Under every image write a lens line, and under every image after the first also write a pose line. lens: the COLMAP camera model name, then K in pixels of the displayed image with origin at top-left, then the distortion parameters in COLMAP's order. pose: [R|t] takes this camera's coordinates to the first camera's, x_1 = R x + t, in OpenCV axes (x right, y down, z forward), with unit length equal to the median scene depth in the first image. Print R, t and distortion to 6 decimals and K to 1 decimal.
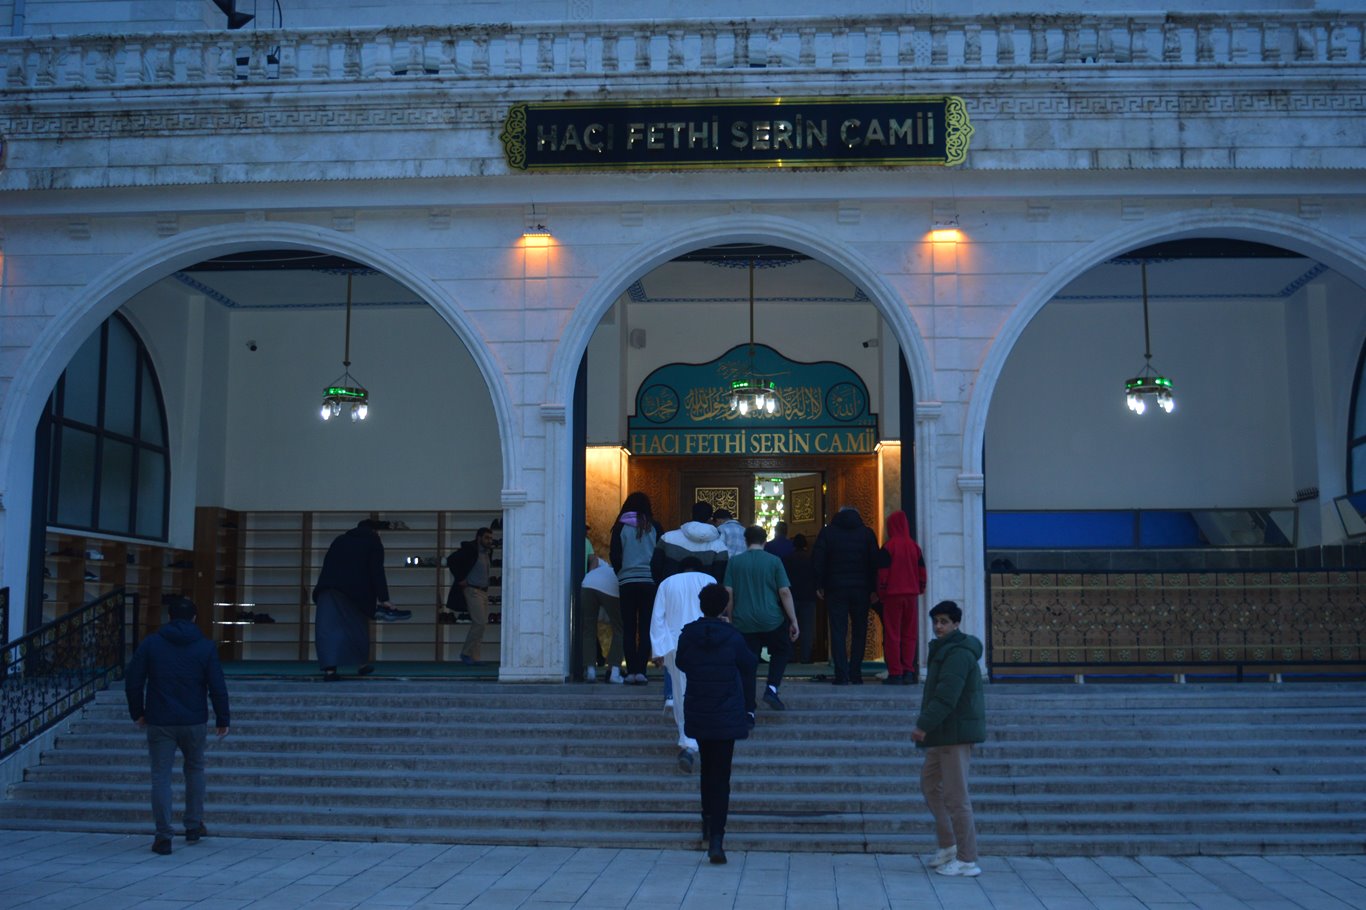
lens RADIAL K [[1466.3, 0, 698.5], [0, 1466.3, 441.5], [0, 0, 1]] dist [-0.070573, 0.011330]
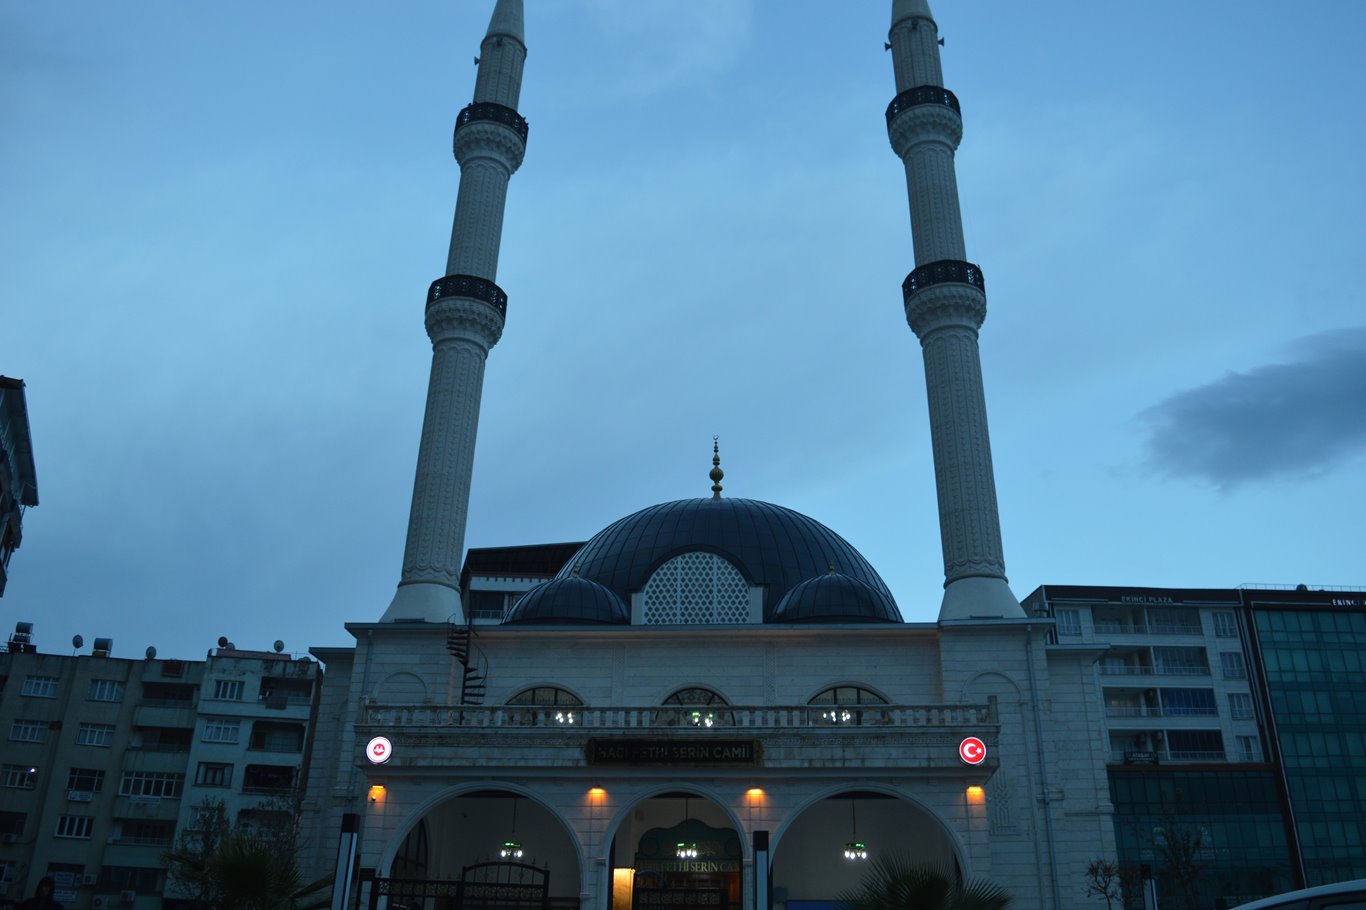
lens RADIAL K [[1082.8, 0, 696.4], [0, 1082.8, 446.8], [0, 0, 1]] dist [-0.091573, 0.017965]
pose [[0.999855, 0.005161, -0.016211, 0.092889], [-0.010236, 0.943602, -0.330922, -0.088056], [0.013589, 0.331040, 0.943519, -0.990873]]
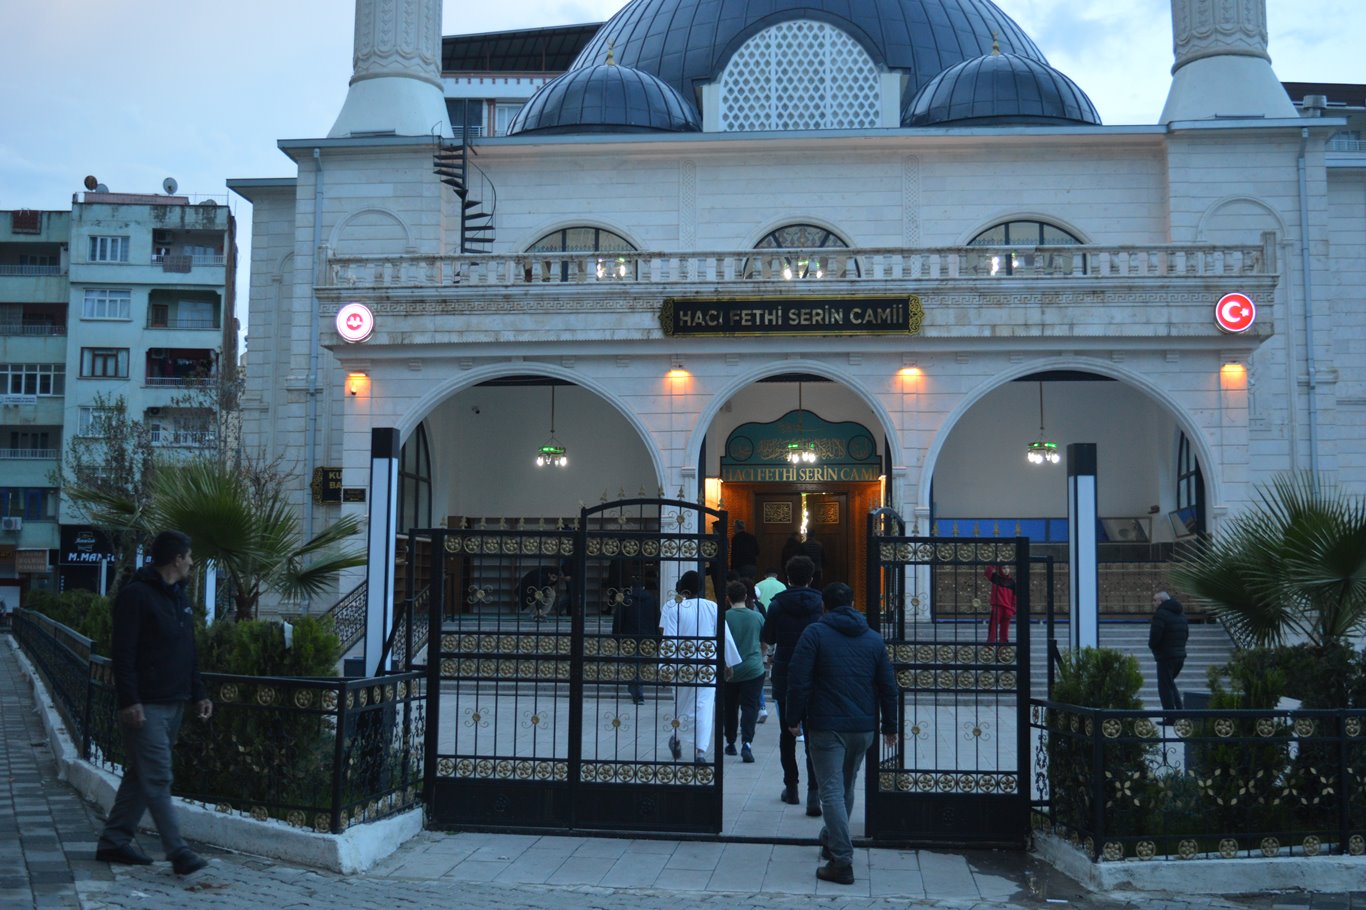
lens RADIAL K [[1466.3, 0, 698.5], [0, 1466.3, 441.5], [0, 0, 1]] dist [-0.070573, 0.011330]
pose [[0.999451, -0.000302, -0.033125, -0.028062], [0.001108, 0.999704, 0.024319, -0.099993], [0.033107, -0.024342, 0.999155, -0.780291]]
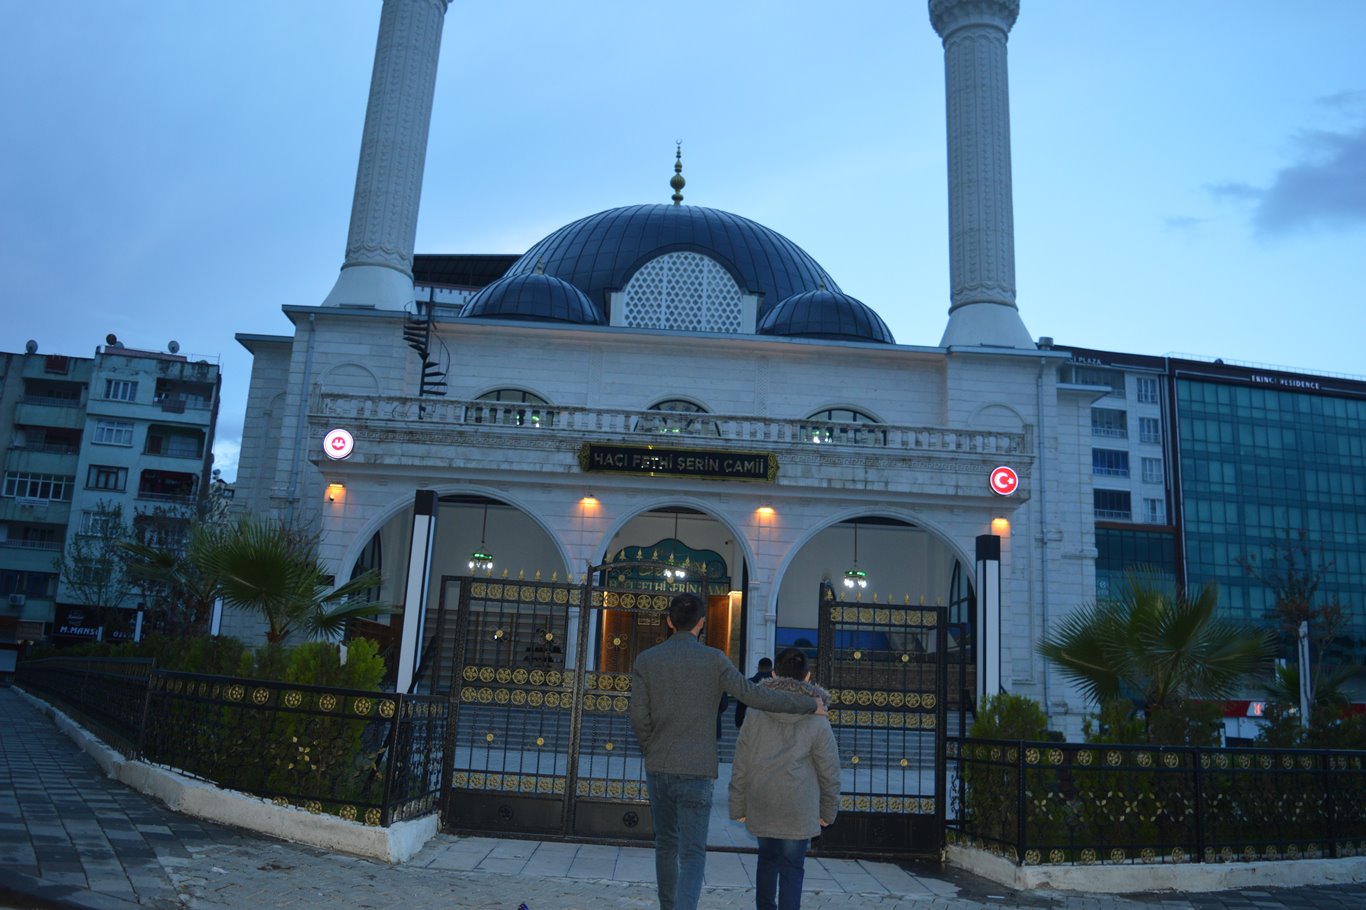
lens RADIAL K [[1082.8, 0, 696.4], [0, 1082.8, 446.8], [0, 0, 1]] dist [-0.091573, 0.017965]
pose [[0.993302, 0.066733, 0.094332, -0.111405], [-0.056941, 0.993057, -0.102931, -0.057762], [-0.100546, 0.096870, 0.990205, -0.715250]]
